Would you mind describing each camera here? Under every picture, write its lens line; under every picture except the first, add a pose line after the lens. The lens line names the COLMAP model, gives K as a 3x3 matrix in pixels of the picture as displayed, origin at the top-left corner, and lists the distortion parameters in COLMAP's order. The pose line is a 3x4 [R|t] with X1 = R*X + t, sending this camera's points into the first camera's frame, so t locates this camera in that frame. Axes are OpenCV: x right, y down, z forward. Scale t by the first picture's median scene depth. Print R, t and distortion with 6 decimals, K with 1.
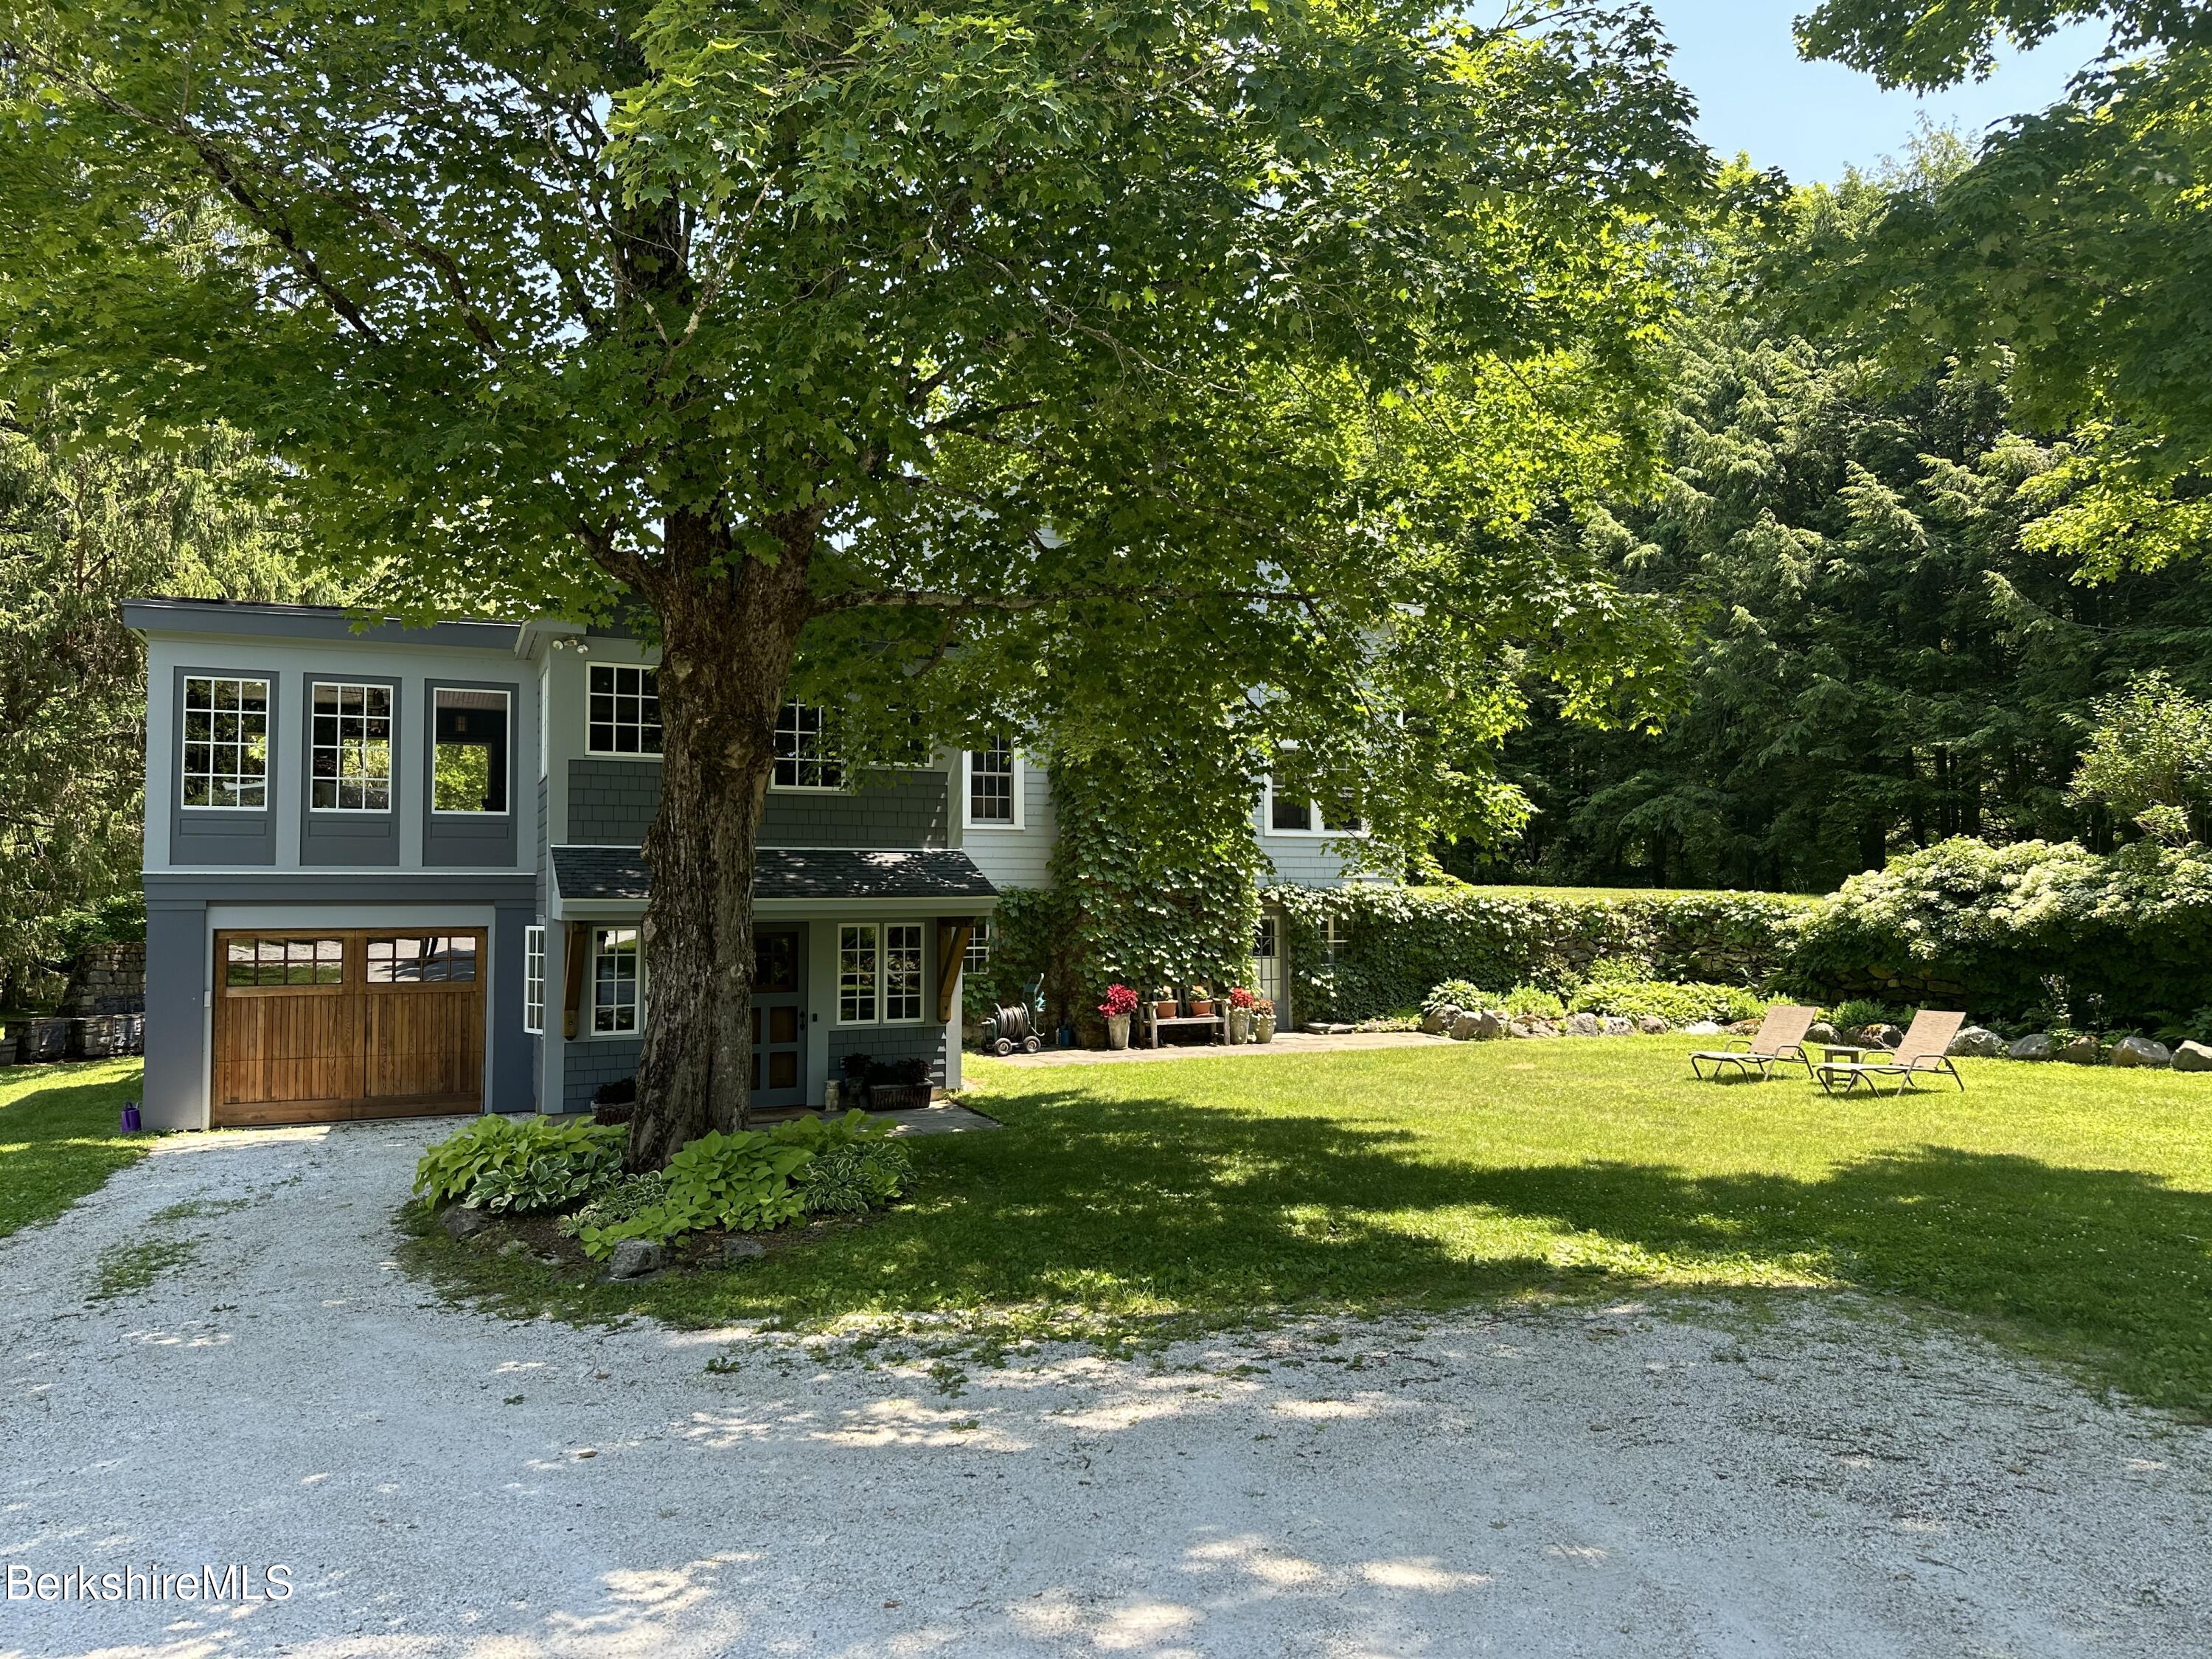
lens RADIAL K [[1558.1, 0, 1106.0], [0, 1558.1, 829.5], [0, 0, 1]] dist [0.002775, -0.000548]
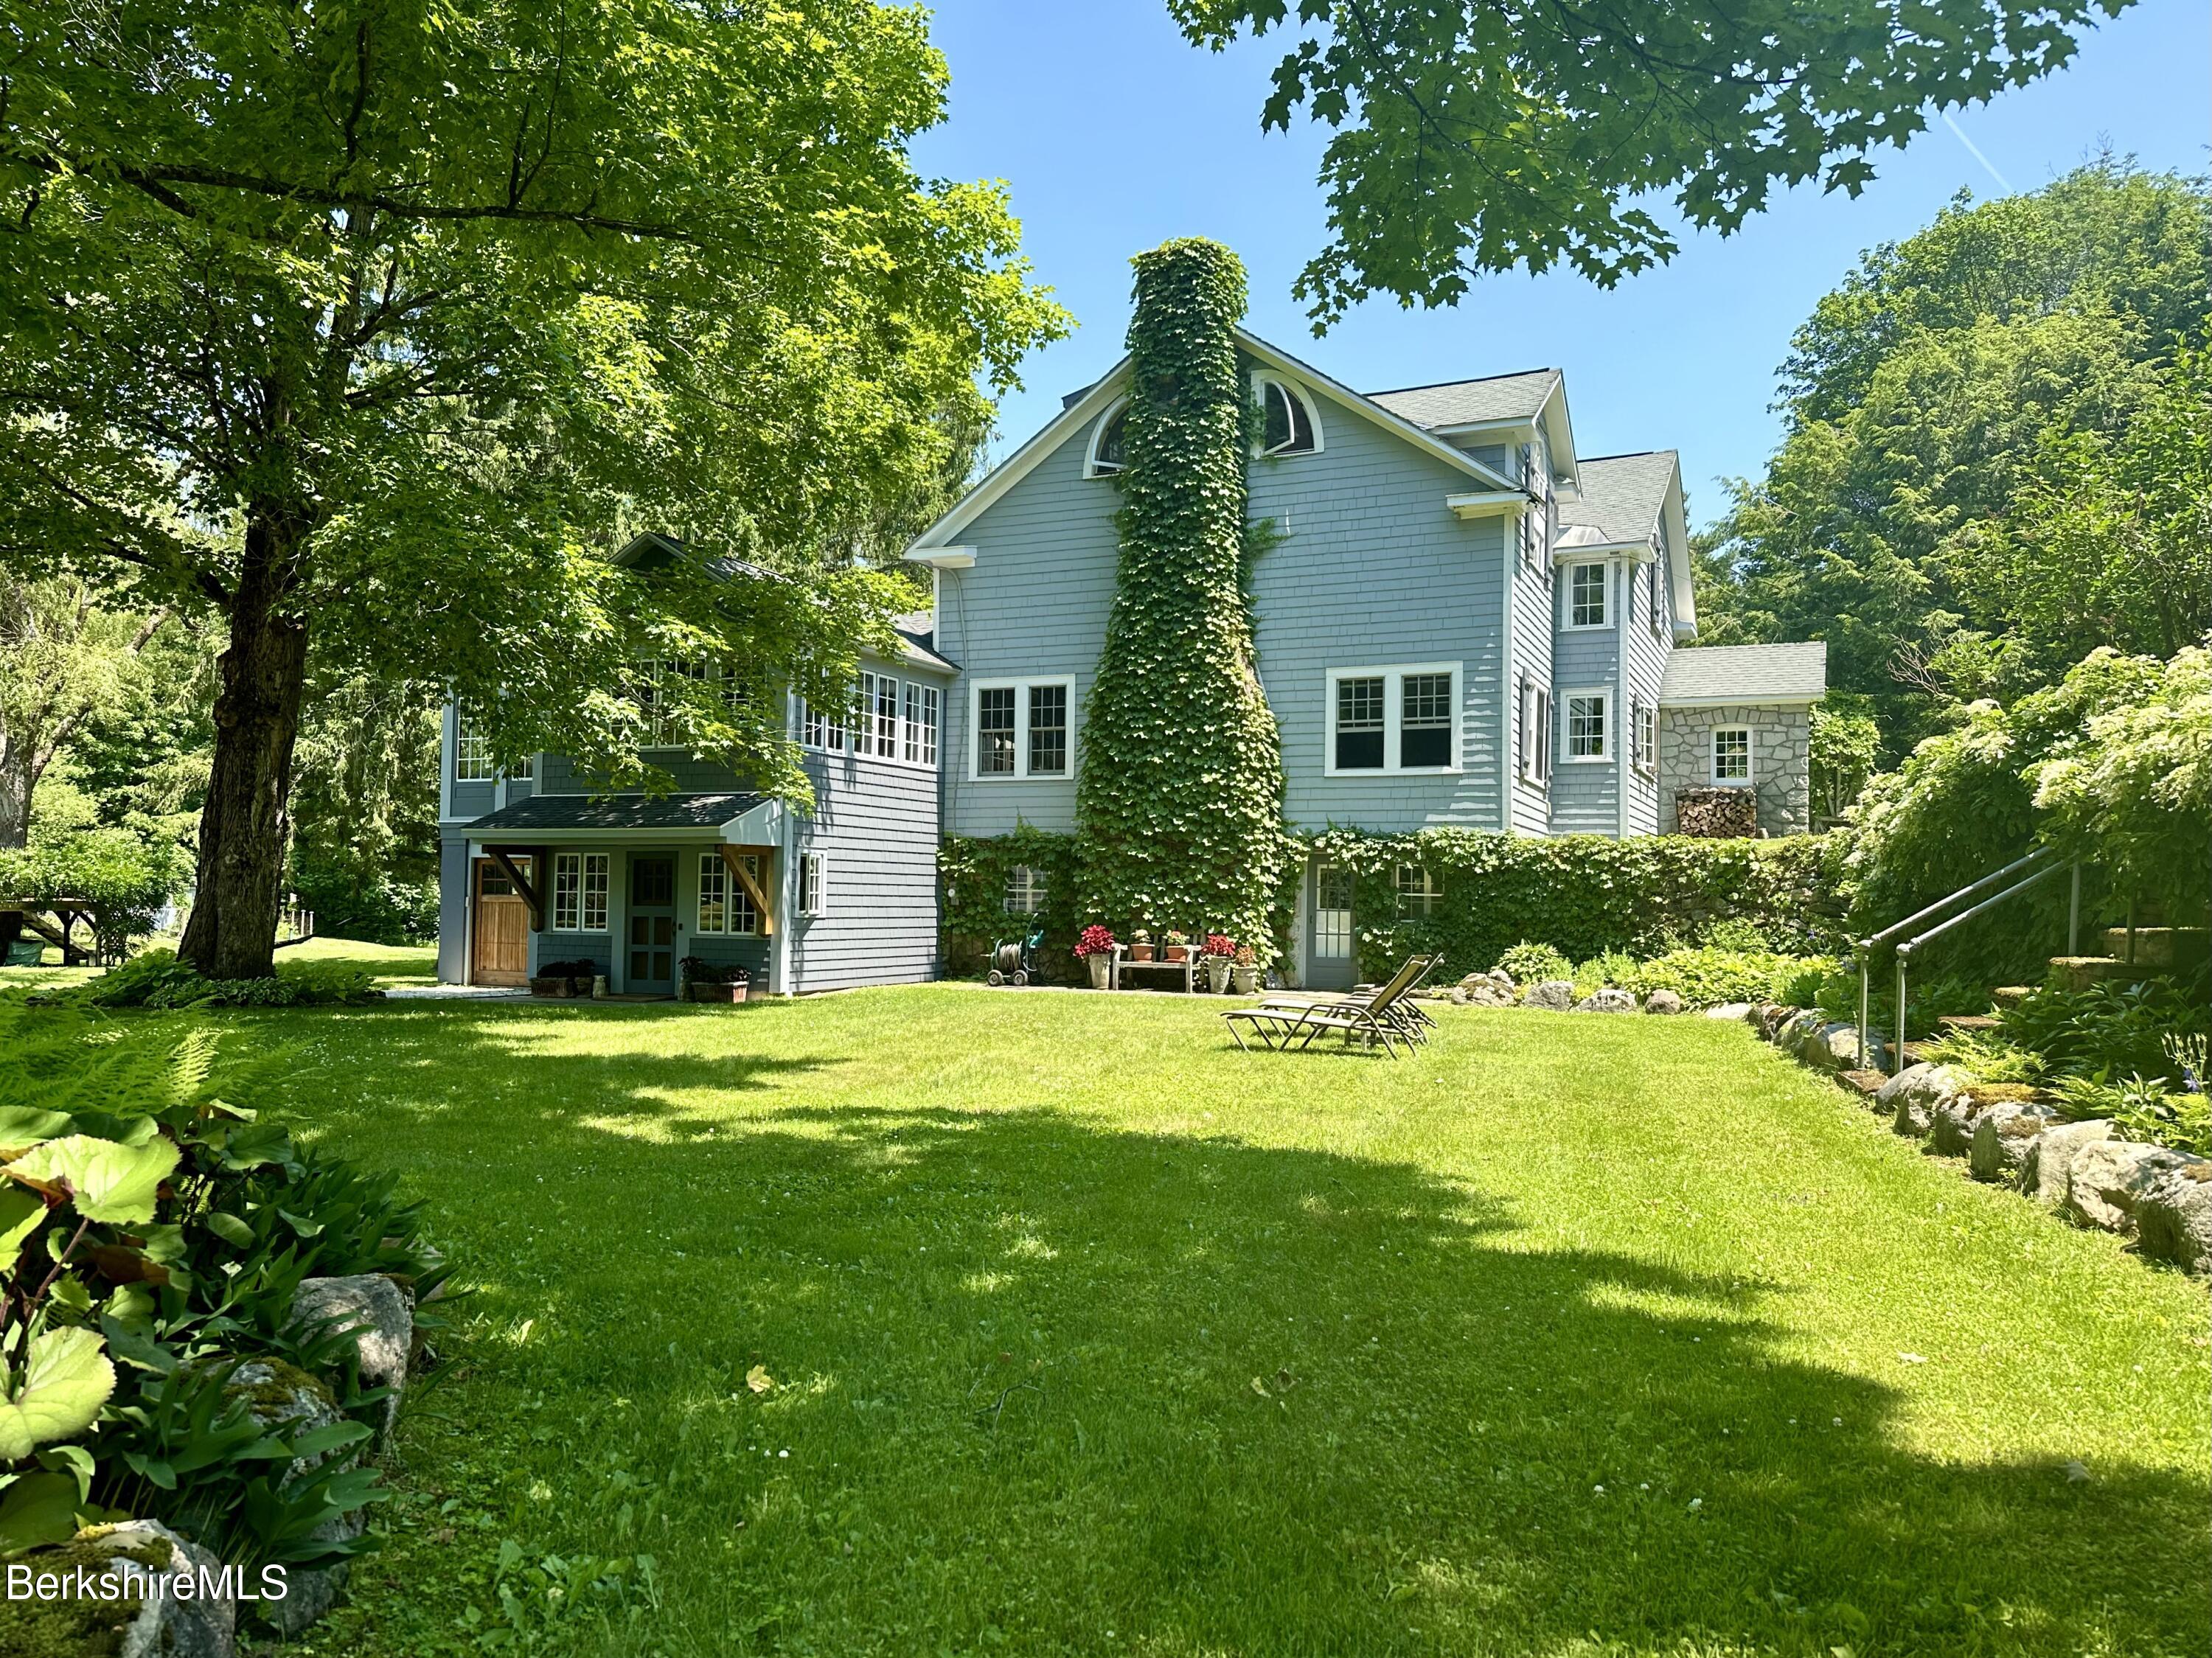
lens RADIAL K [[1558.0, 0, 1106.0], [0, 1558.0, 829.0], [0, 0, 1]] dist [0.002775, -0.000548]
pose [[0.677150, -0.022104, -0.735513, 0.741537], [0.015390, 0.999756, -0.015876, 0.050900], [0.735684, -0.000569, 0.677325, 0.303952]]
